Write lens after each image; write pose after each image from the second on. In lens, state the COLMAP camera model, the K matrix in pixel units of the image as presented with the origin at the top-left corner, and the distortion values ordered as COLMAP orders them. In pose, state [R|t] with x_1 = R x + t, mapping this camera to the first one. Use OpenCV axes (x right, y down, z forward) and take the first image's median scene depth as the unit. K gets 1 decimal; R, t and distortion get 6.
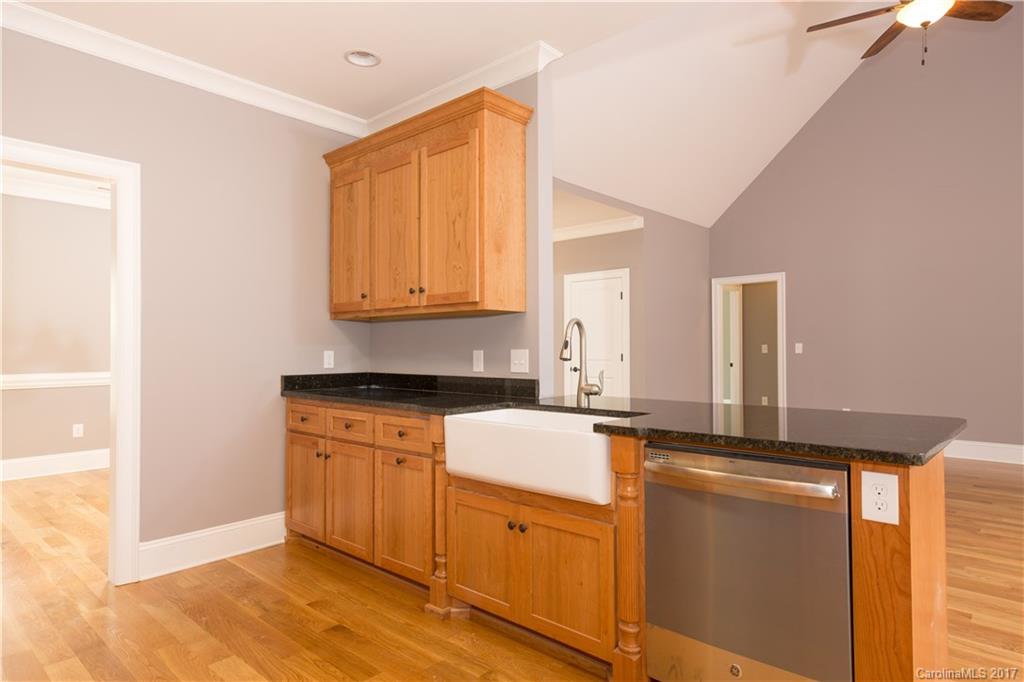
lens RADIAL K [[589.0, 0, 512.0], [0, 589.0, 341.0], [0, 0, 1]] dist [-0.000254, -0.000038]
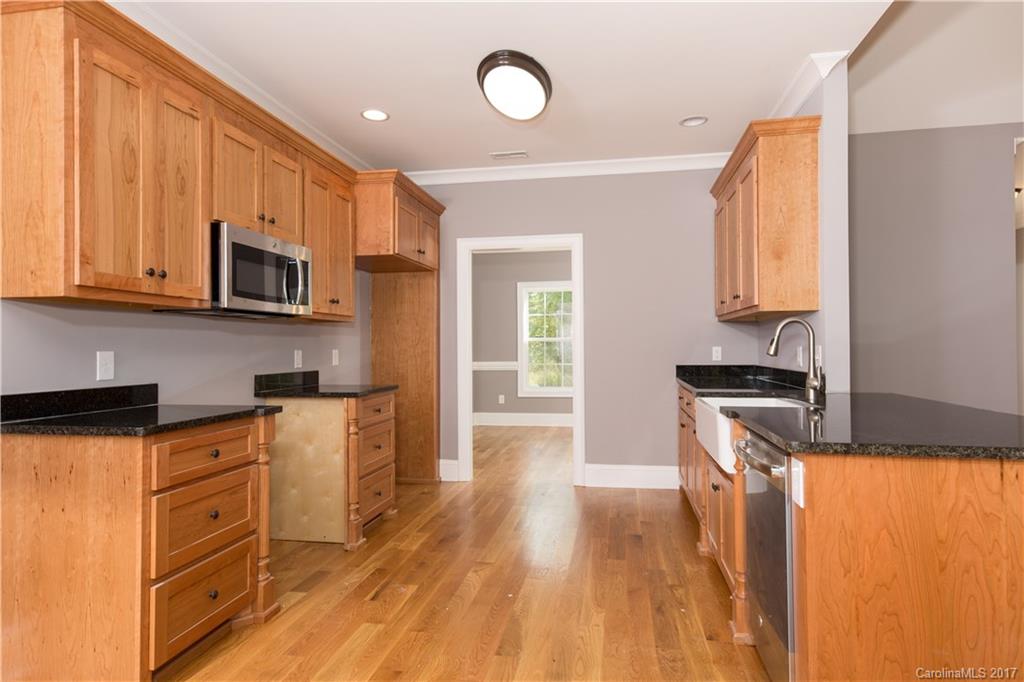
lens RADIAL K [[571.0, 0, 512.0], [0, 571.0, 341.0], [0, 0, 1]] dist [0.002894, 0.000423]
pose [[0.520108, -0.010040, -0.854042, 0.635073], [0.018296, 0.999832, -0.000612, -0.003385], [0.853905, -0.015307, 0.520204, -0.001172]]
